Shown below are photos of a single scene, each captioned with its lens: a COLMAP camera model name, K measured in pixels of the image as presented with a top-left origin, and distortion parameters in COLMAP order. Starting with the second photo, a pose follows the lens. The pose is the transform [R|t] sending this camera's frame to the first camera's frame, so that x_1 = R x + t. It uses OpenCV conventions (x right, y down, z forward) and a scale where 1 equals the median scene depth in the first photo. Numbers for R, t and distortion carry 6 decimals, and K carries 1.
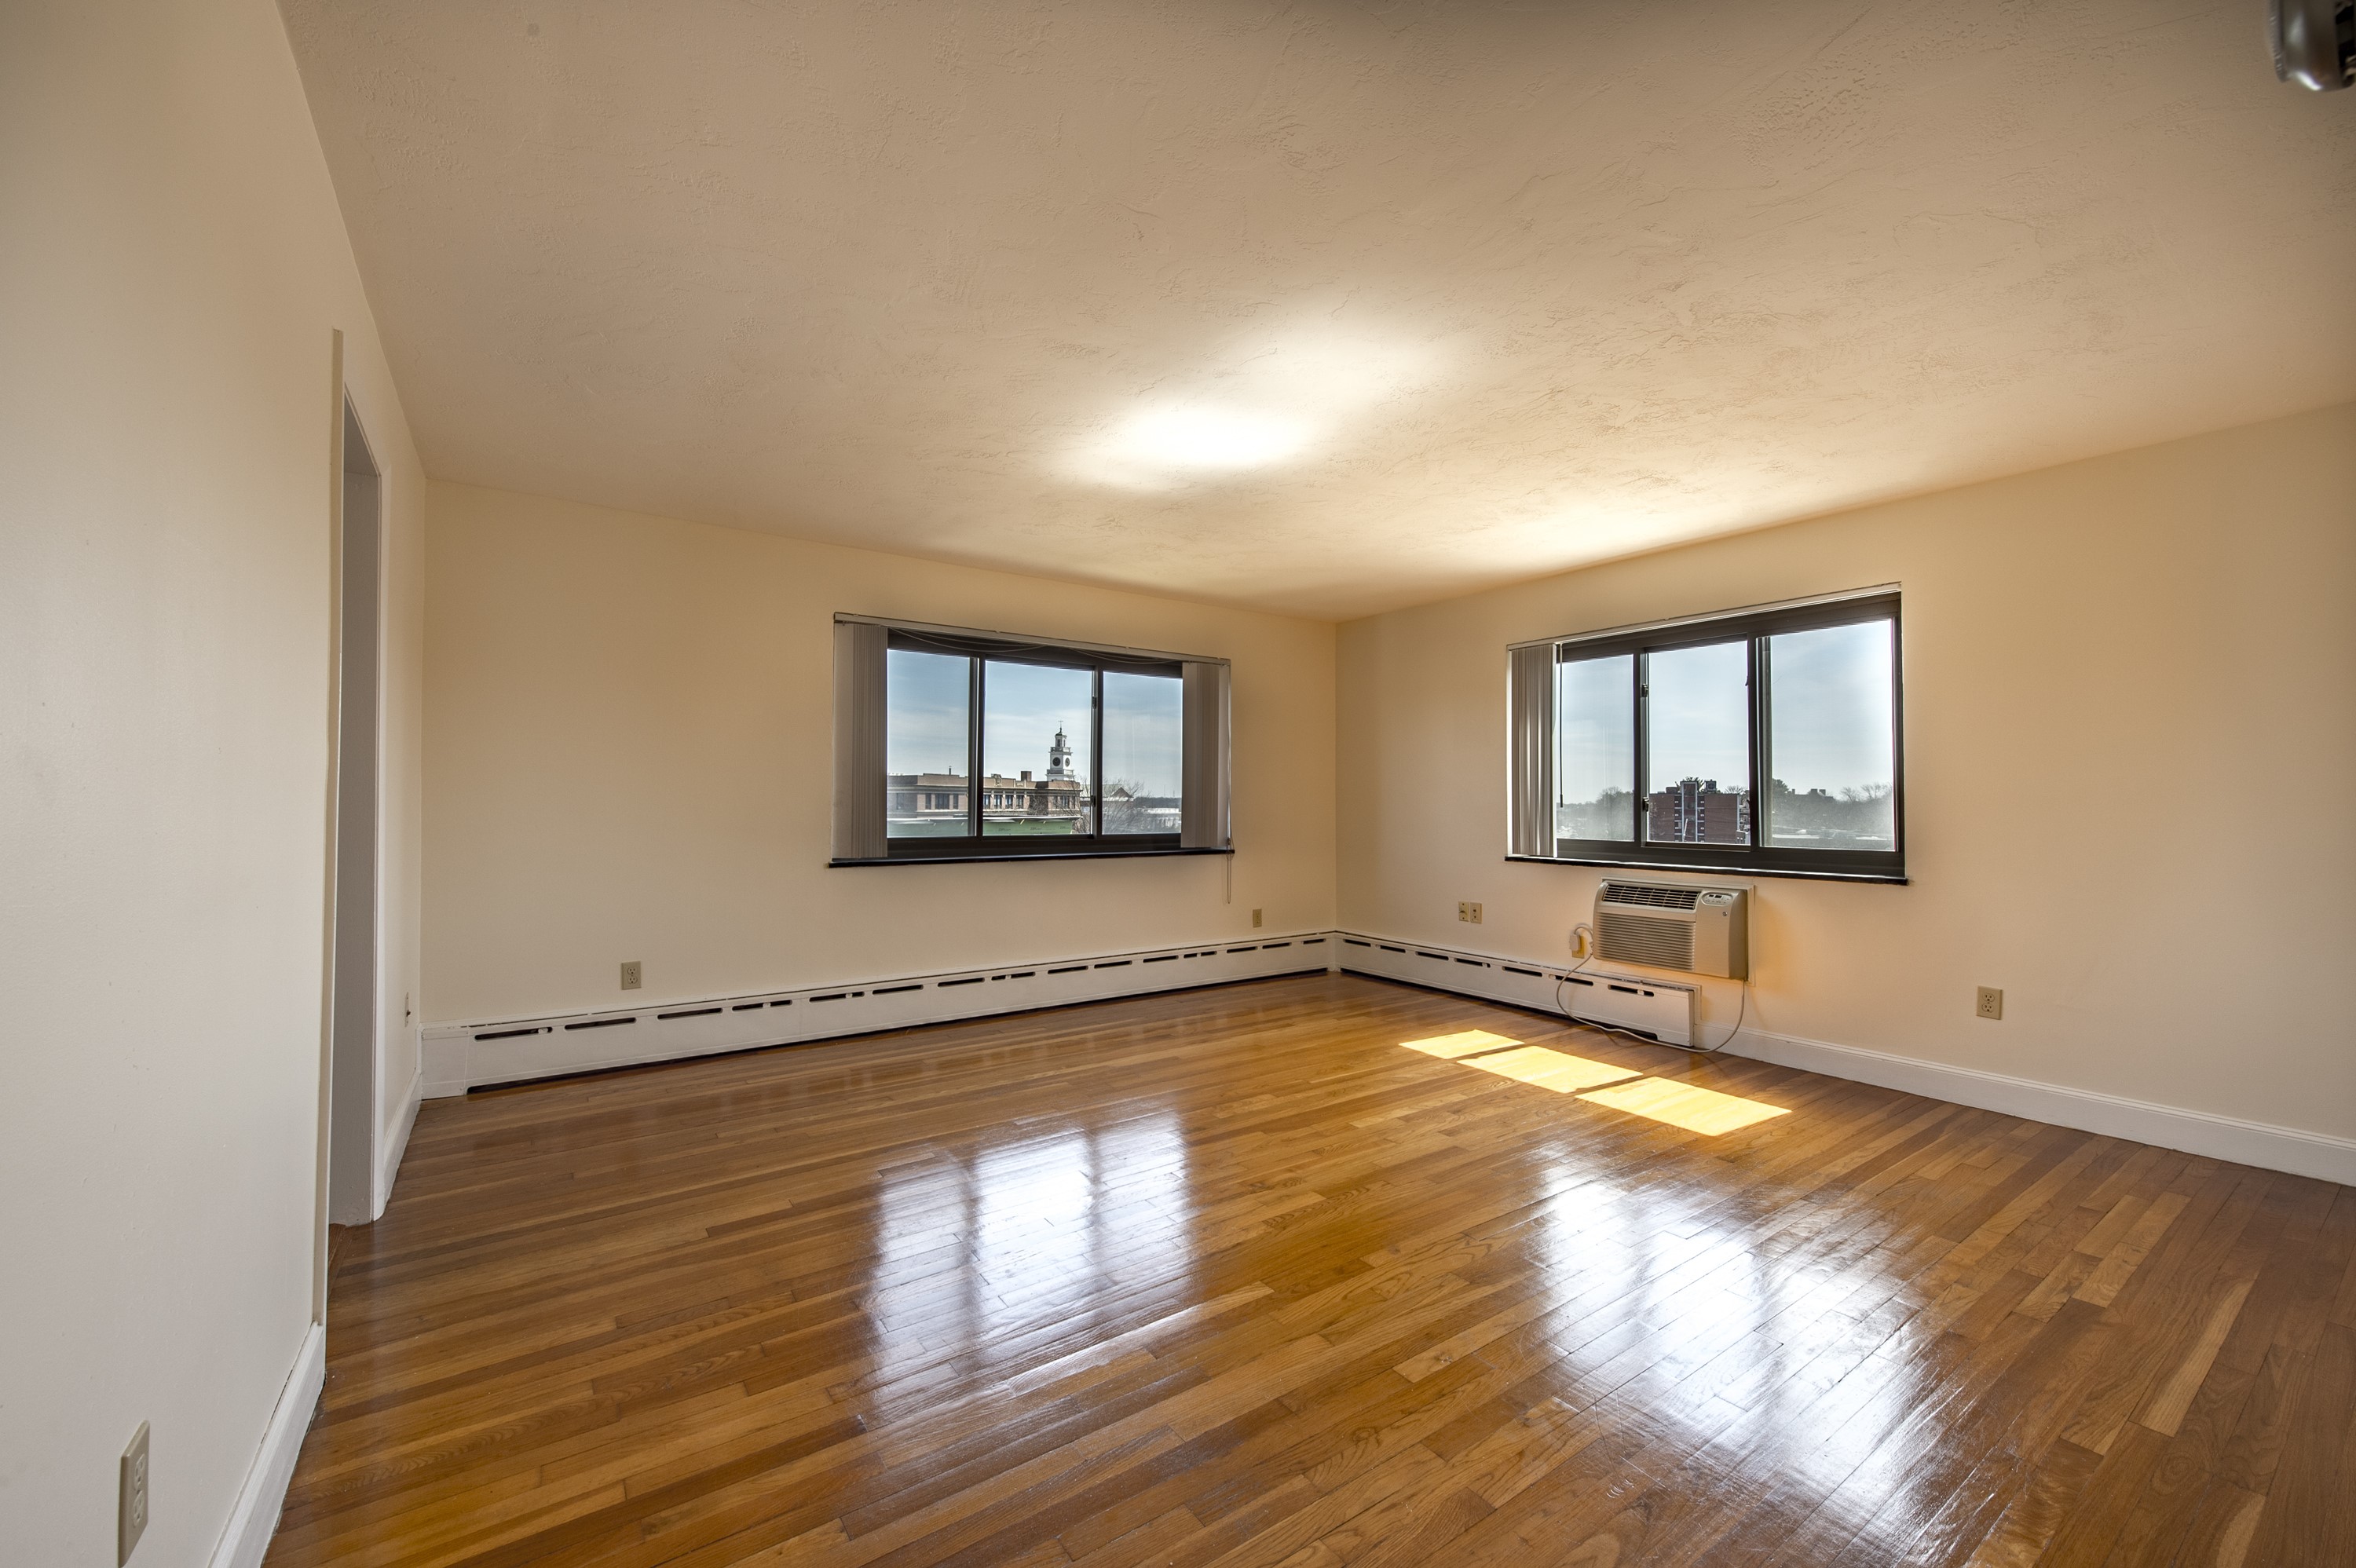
lens RADIAL K [[916.9, 0, 1178.0], [0, 916.9, 784.0], [0, 0, 1]] dist [0.022199, -0.007457]
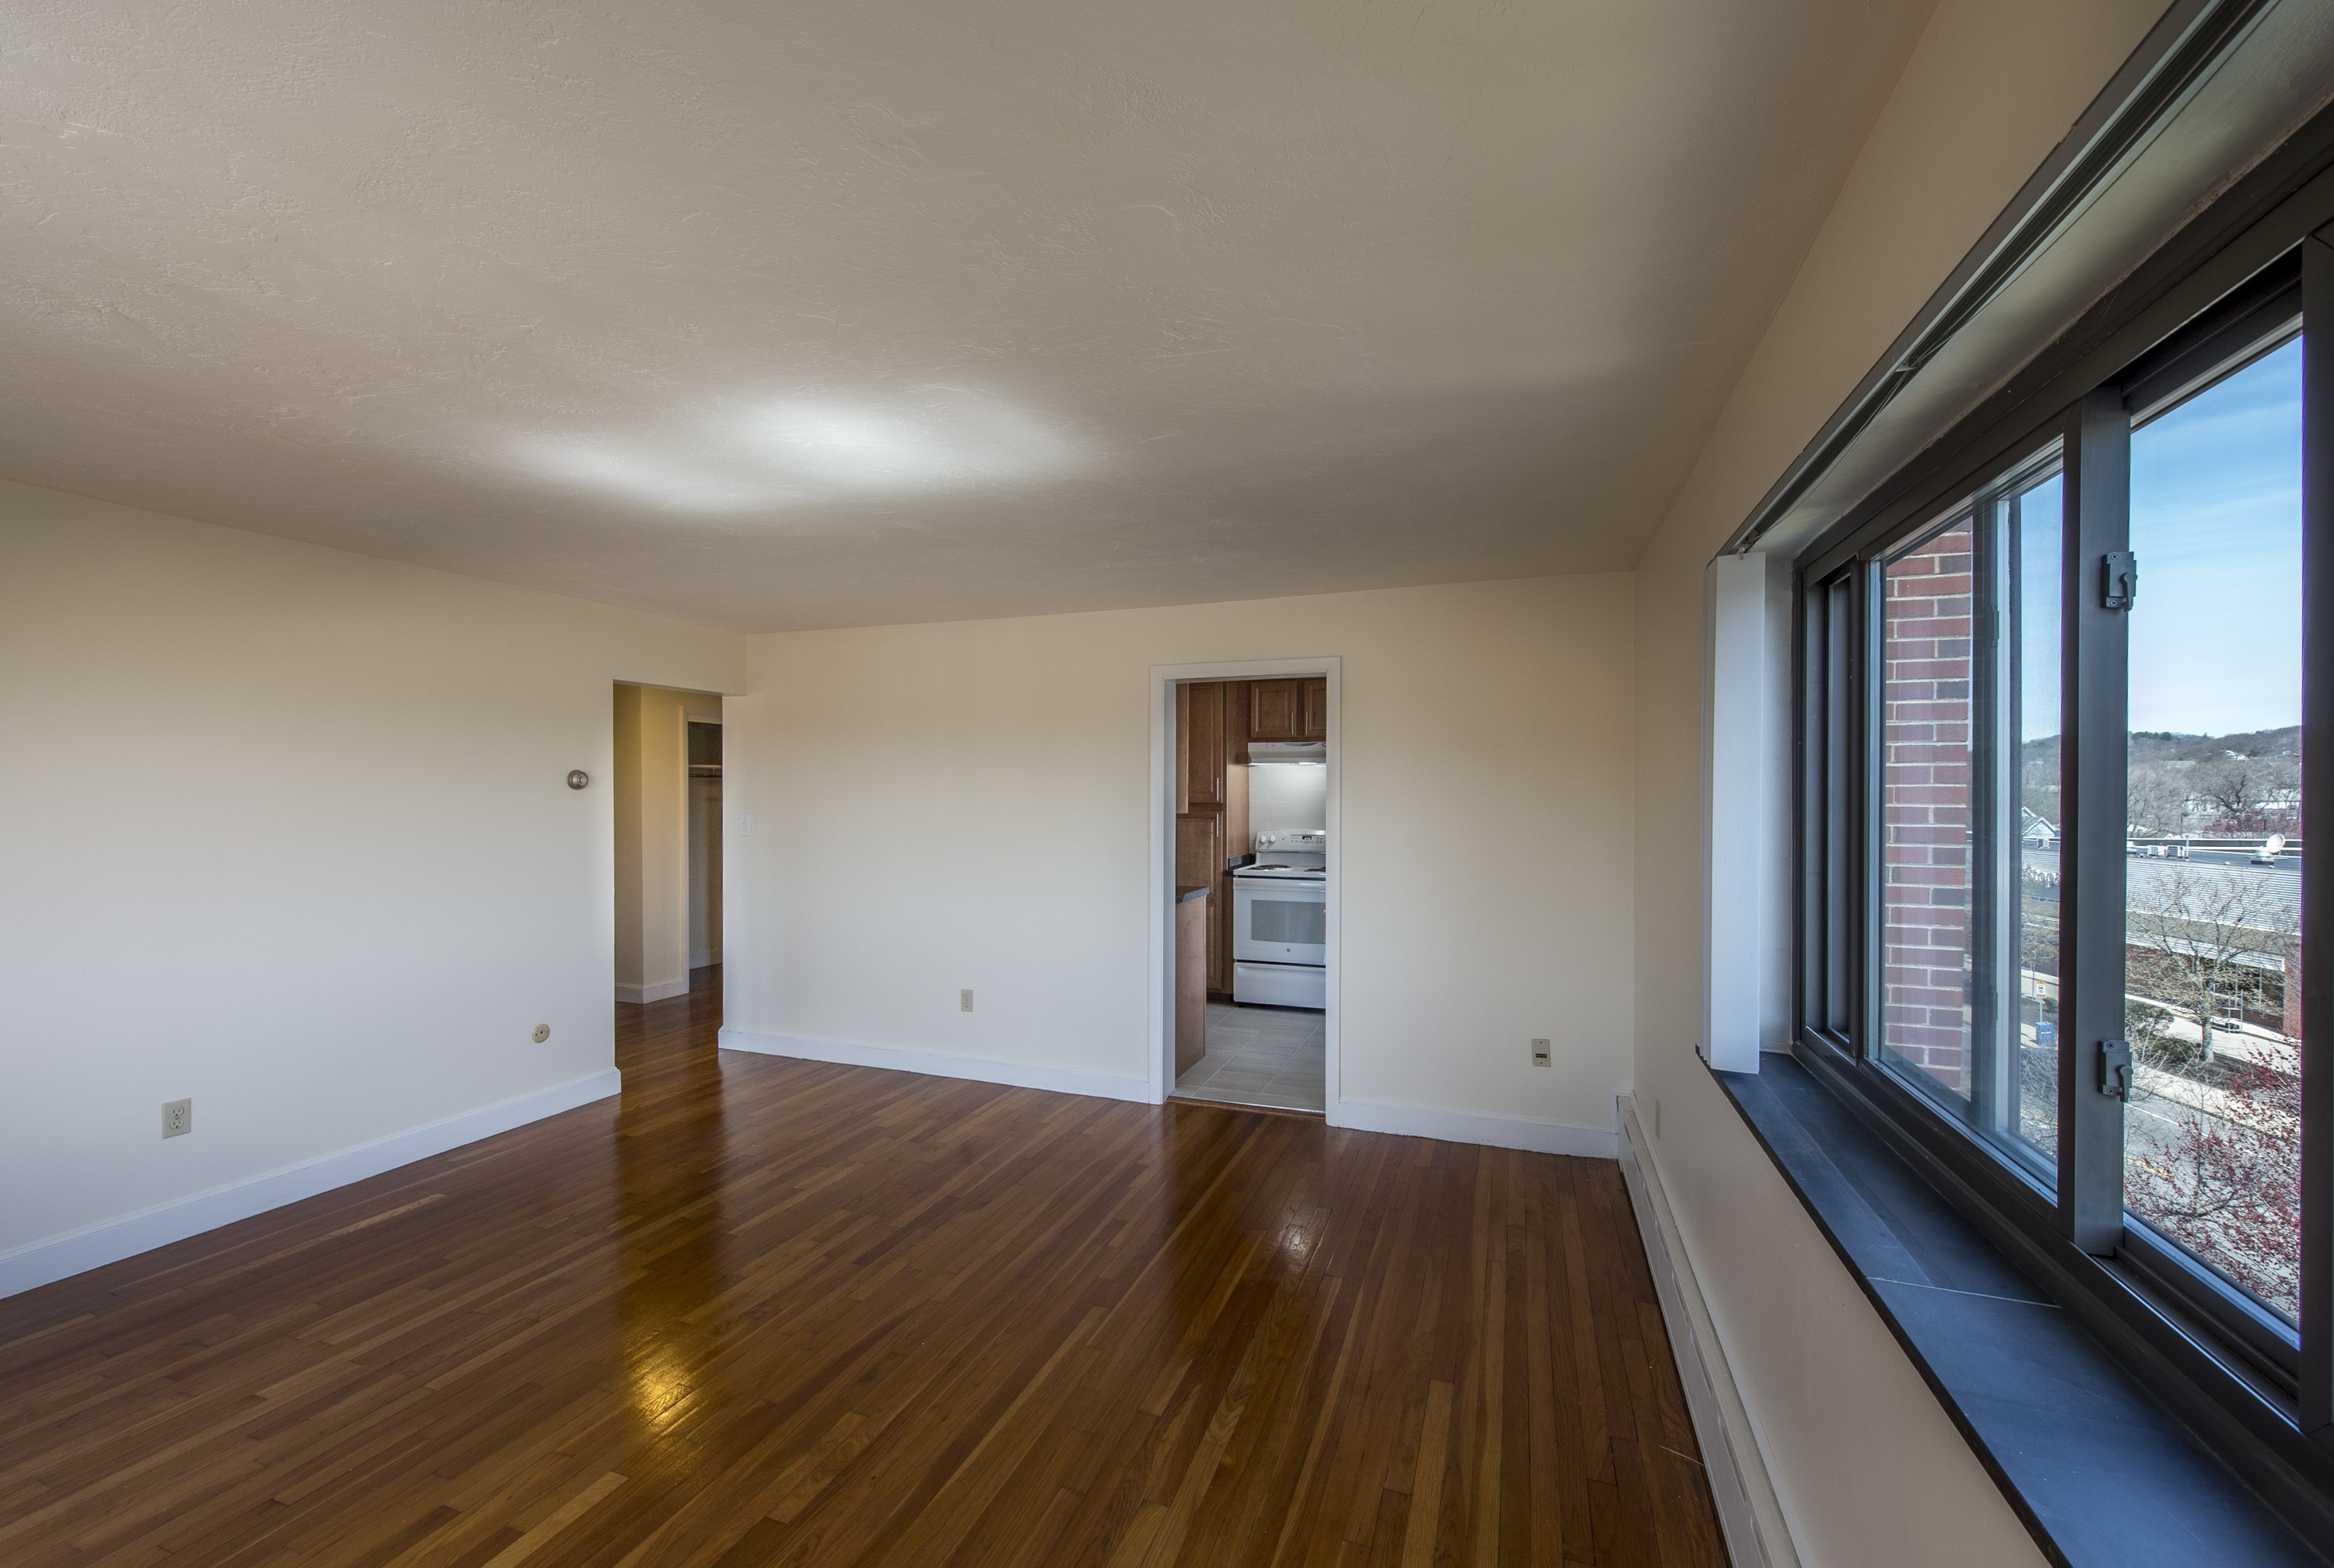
lens RADIAL K [[948.7, 0, 1165.4], [0, 948.7, 801.3], [0, 0, 1]] dist [-0.000132, -0.000142]
pose [[-0.825293, -0.003235, -0.564696, 0.228213], [0.003873, 0.999928, -0.011389, -0.061294], [0.564692, -0.011587, -0.825221, 1.586970]]
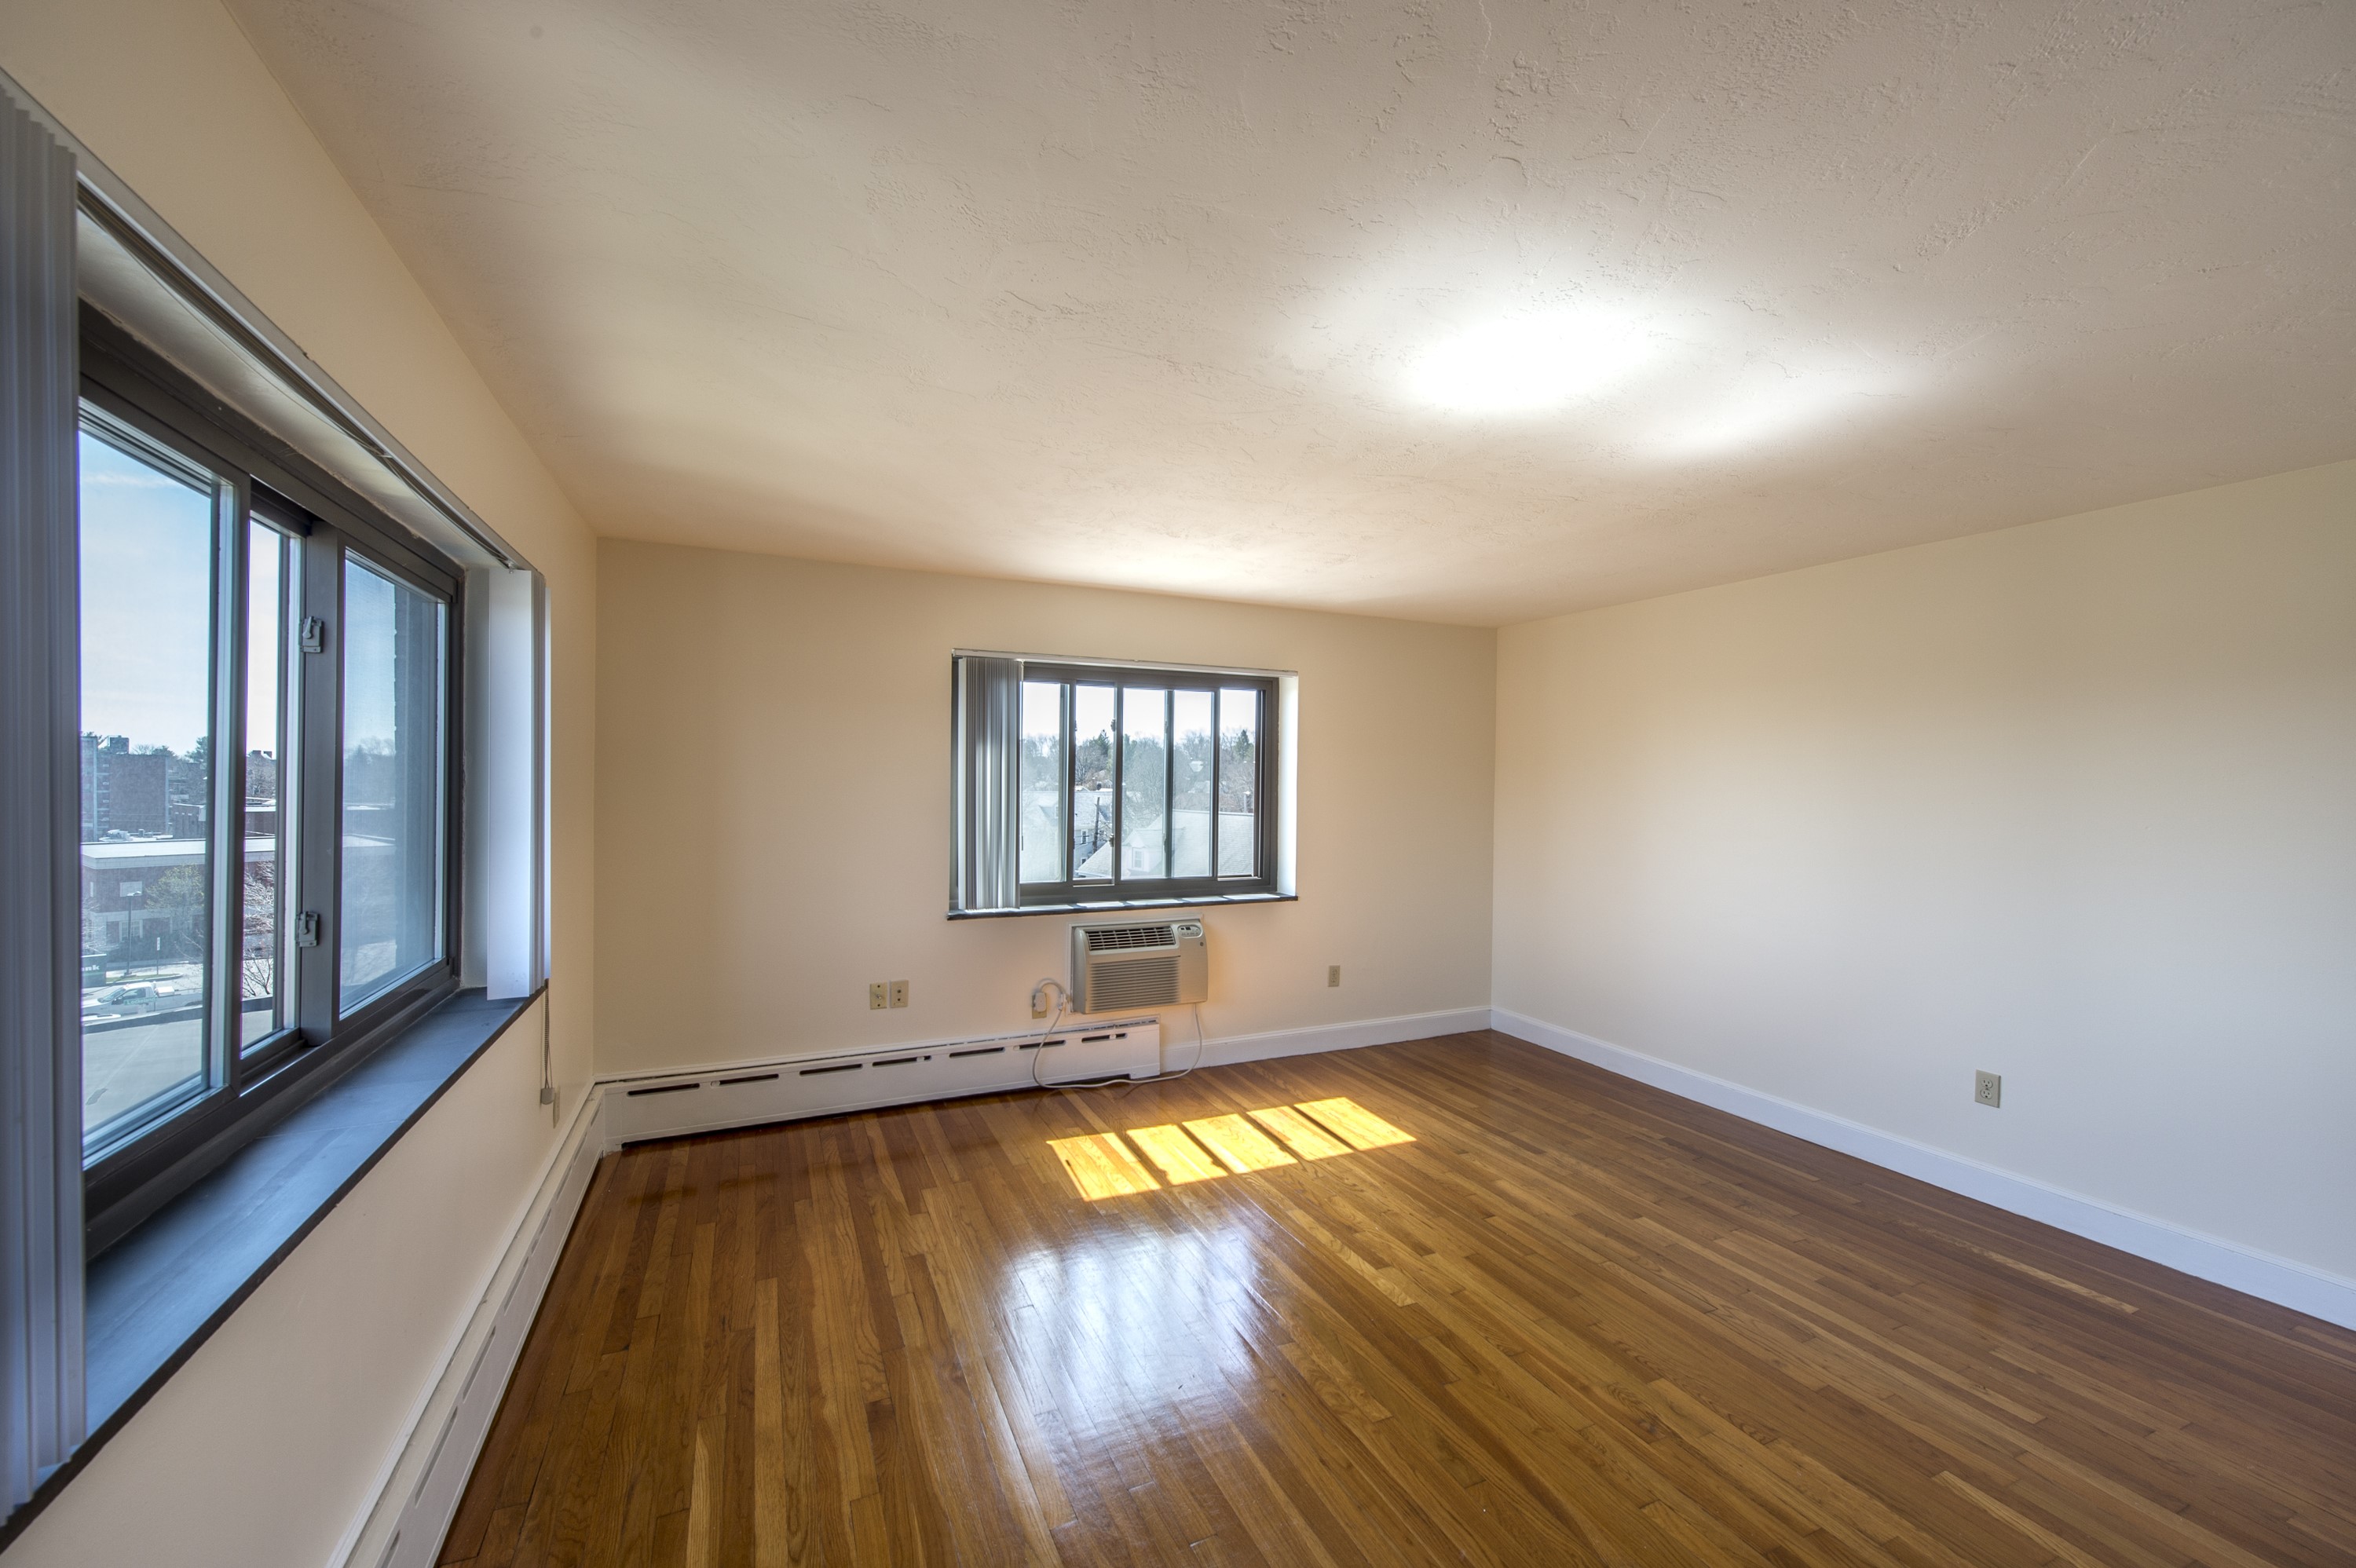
lens RADIAL K [[916.9, 0, 1178.0], [0, 916.9, 784.0], [0, 0, 1]] dist [0.022199, -0.007457]
pose [[0.182805, -0.007273, 0.983122, -0.571733], [-0.029617, 0.999478, 0.012901, -0.074336], [-0.982703, -0.031476, 0.182495, 0.976881]]
